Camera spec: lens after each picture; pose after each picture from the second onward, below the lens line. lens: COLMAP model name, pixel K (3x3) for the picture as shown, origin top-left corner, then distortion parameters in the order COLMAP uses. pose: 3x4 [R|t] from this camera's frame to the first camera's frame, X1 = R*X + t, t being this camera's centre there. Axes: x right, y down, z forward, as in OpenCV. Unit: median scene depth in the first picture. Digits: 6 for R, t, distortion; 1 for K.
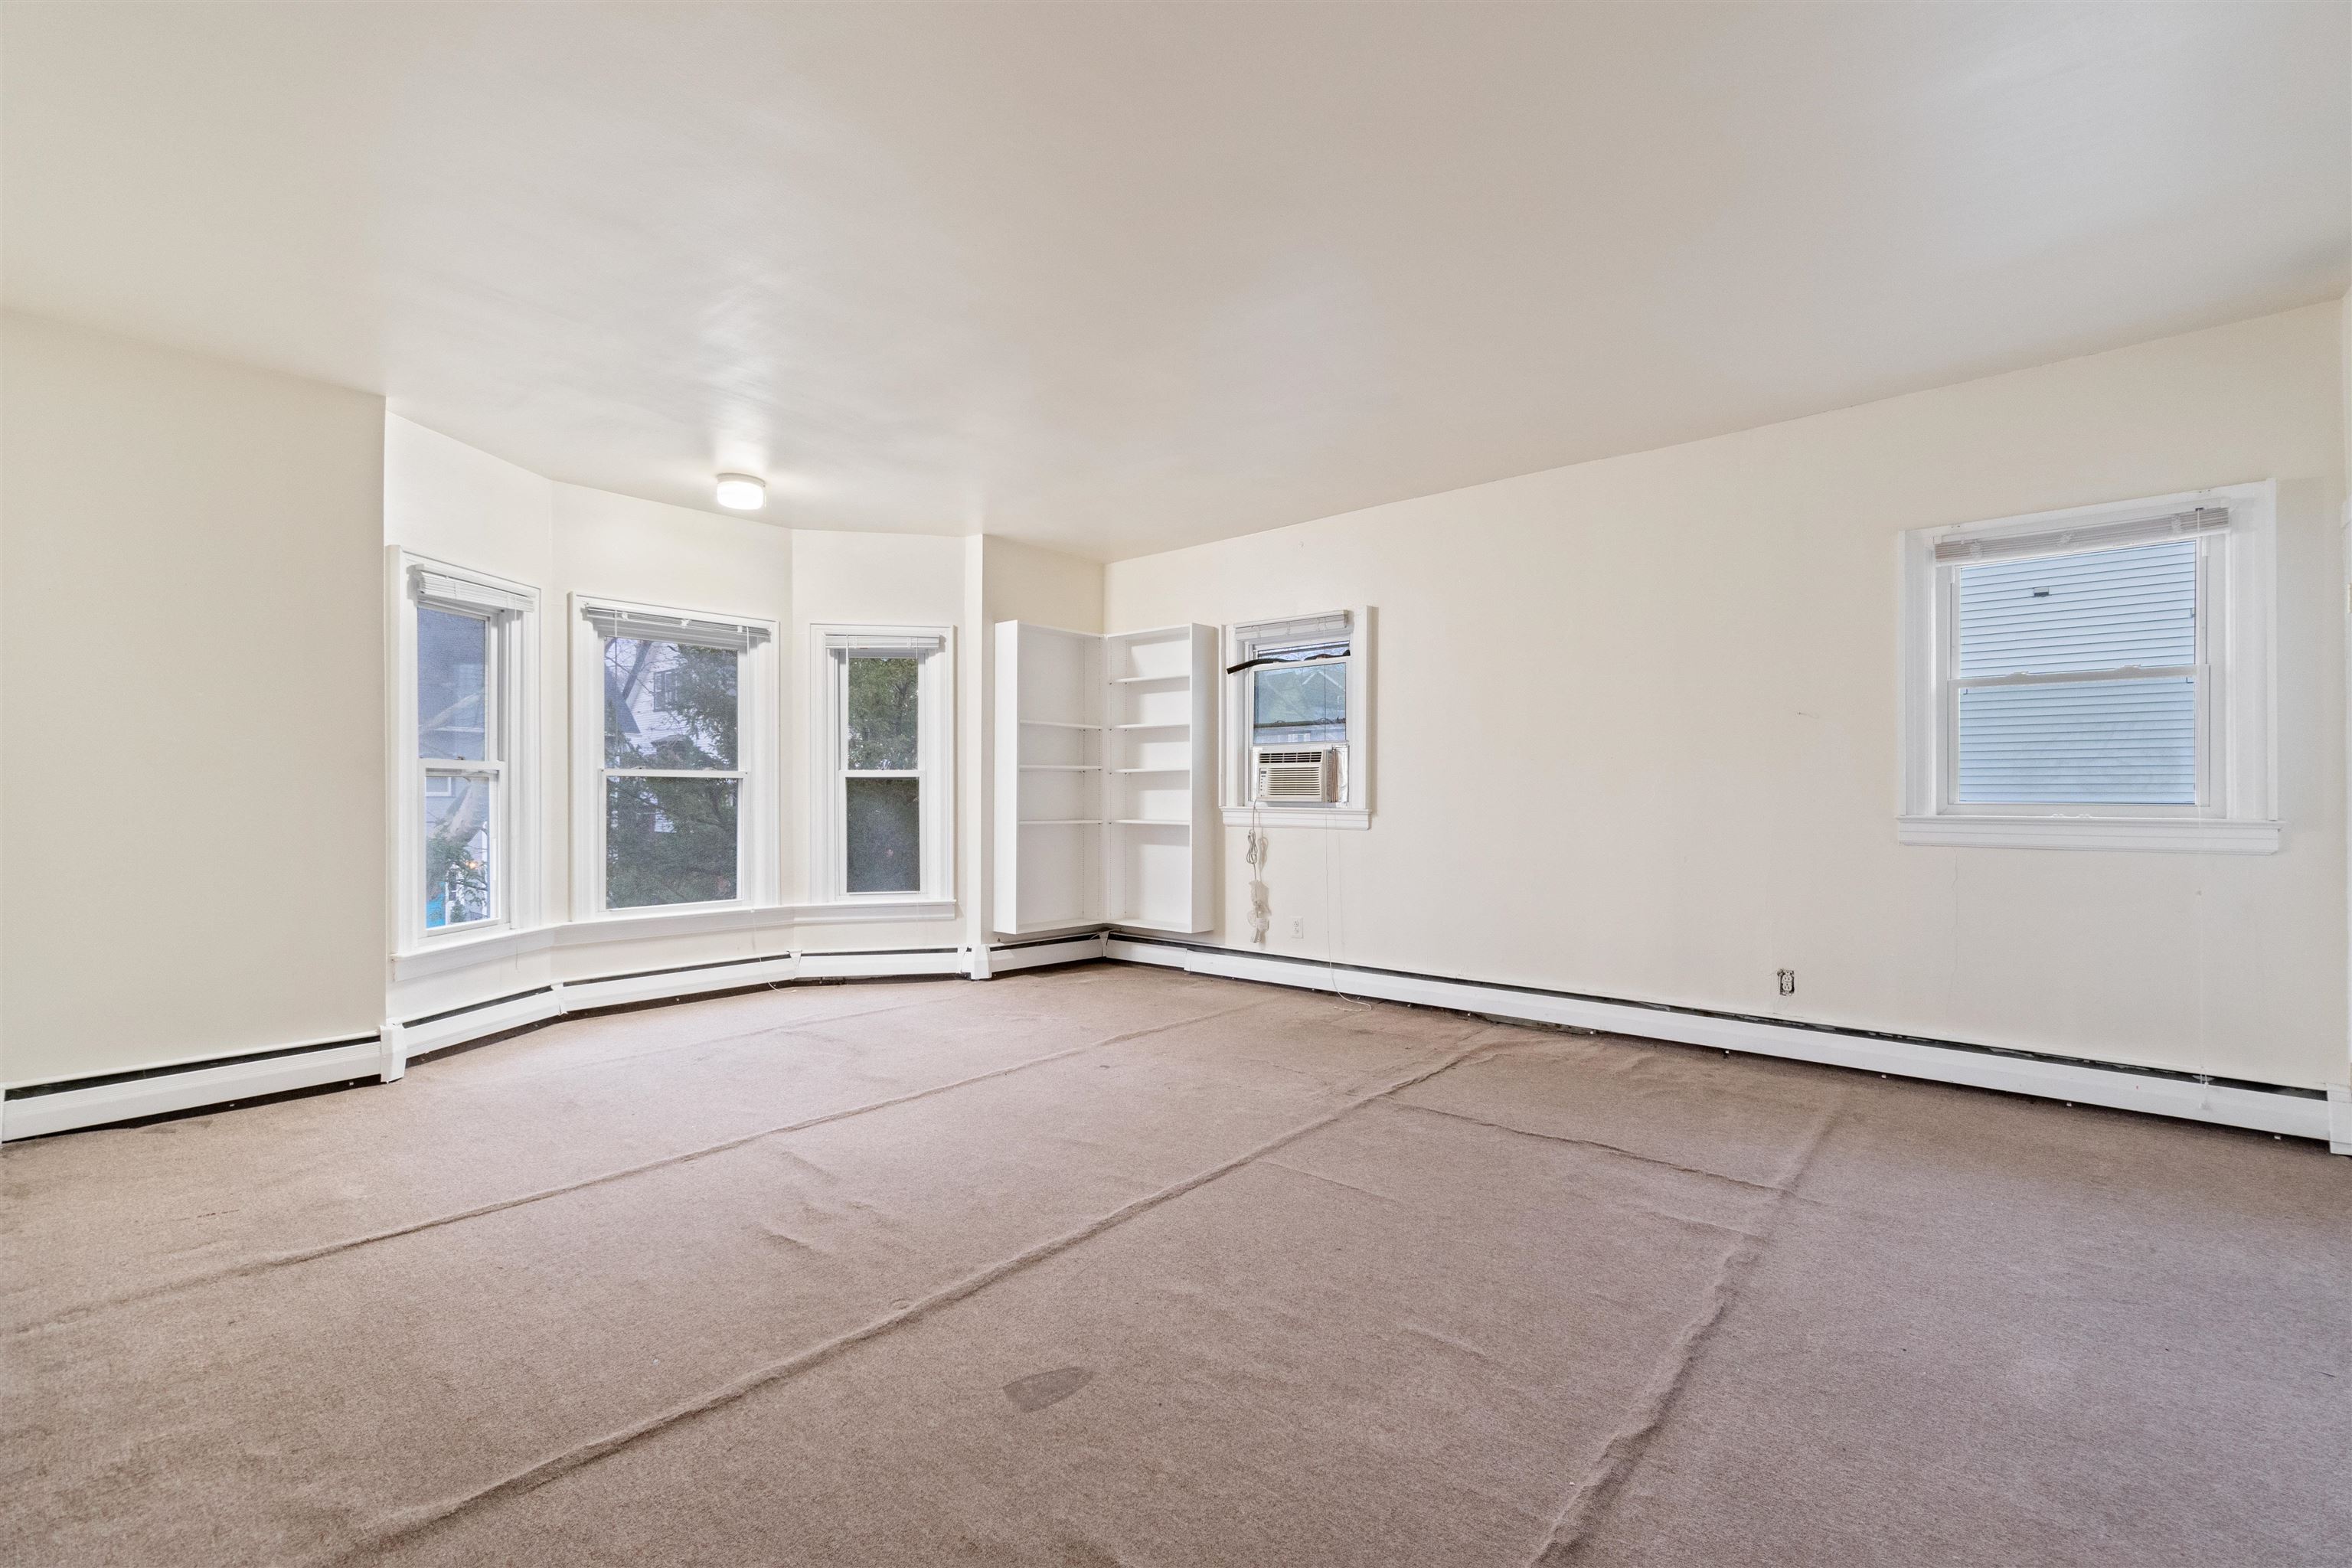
lens RADIAL K [[1020.7, 0, 1172.7], [0, 1020.7, 800.1], [0, 0, 1]] dist [-0.002332, 0.000114]
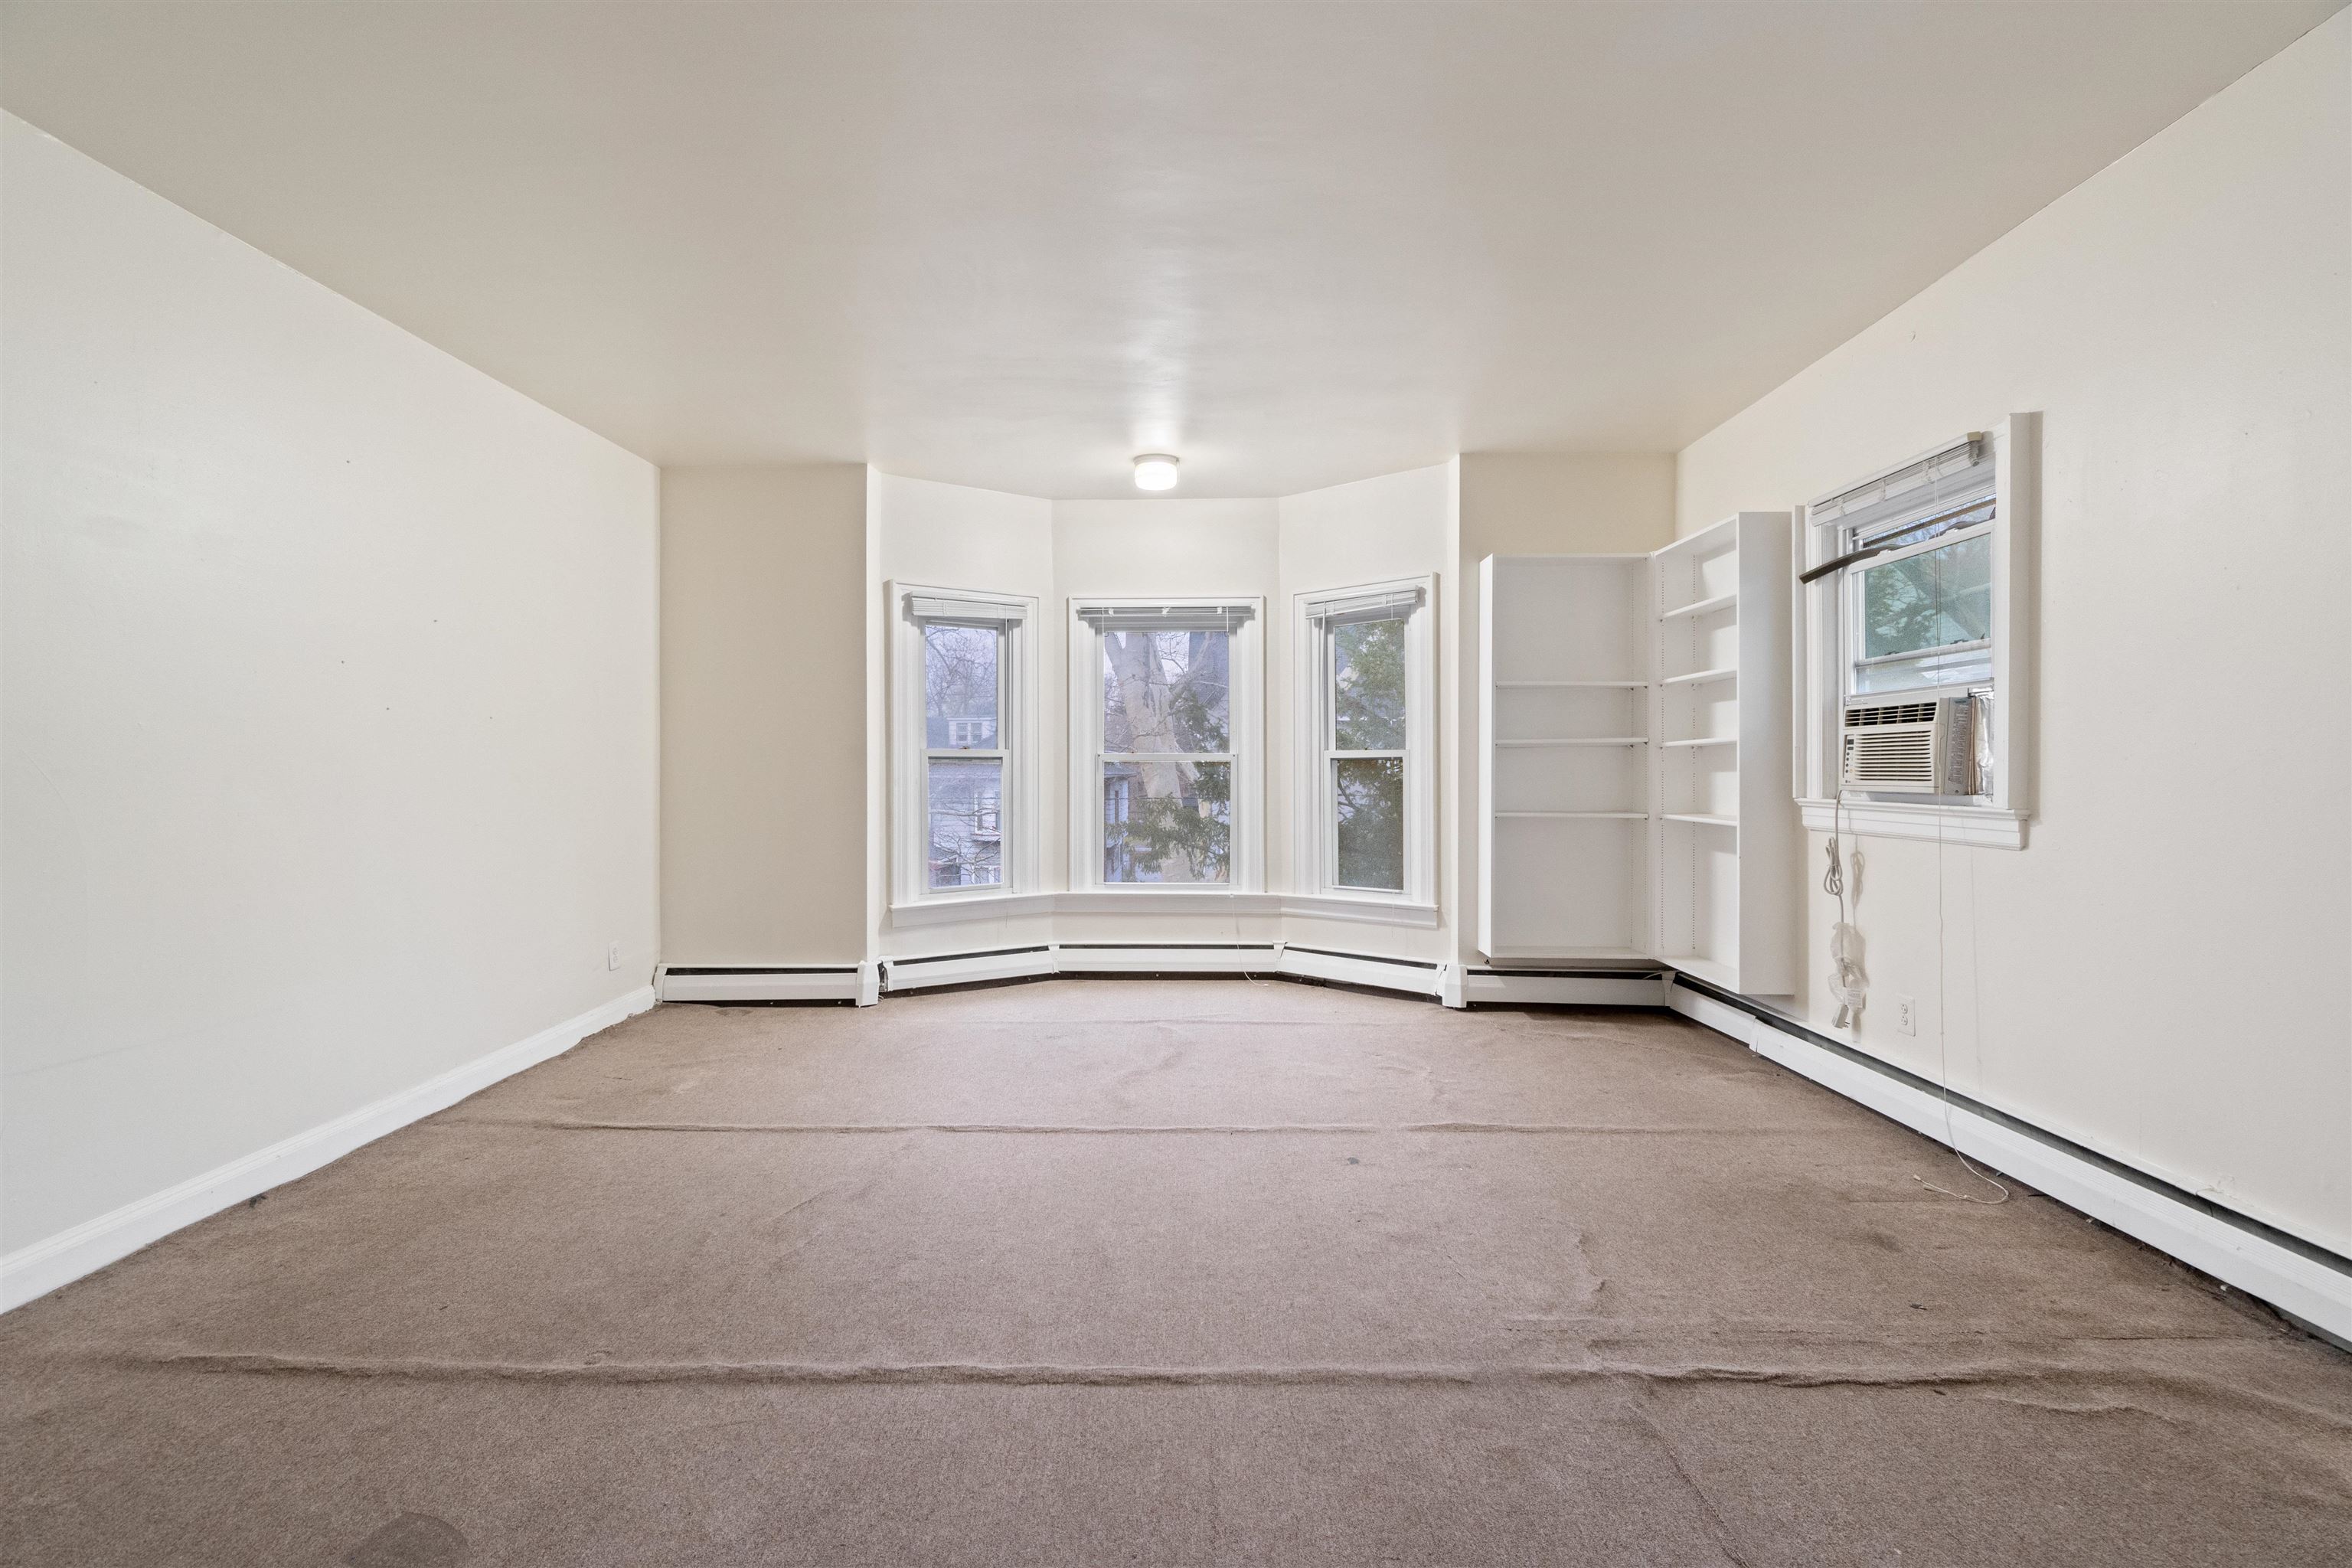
lens RADIAL K [[1014.1, 0, 1170.4], [0, 1014.1, 770.6], [0, 0, 1]] dist [-0.001188, 0.000571]
pose [[0.637395, -0.002315, -0.770534, 0.326030], [-0.003076, 0.999980, -0.005549, -0.006840], [0.770531, 0.005907, 0.637375, 0.362820]]
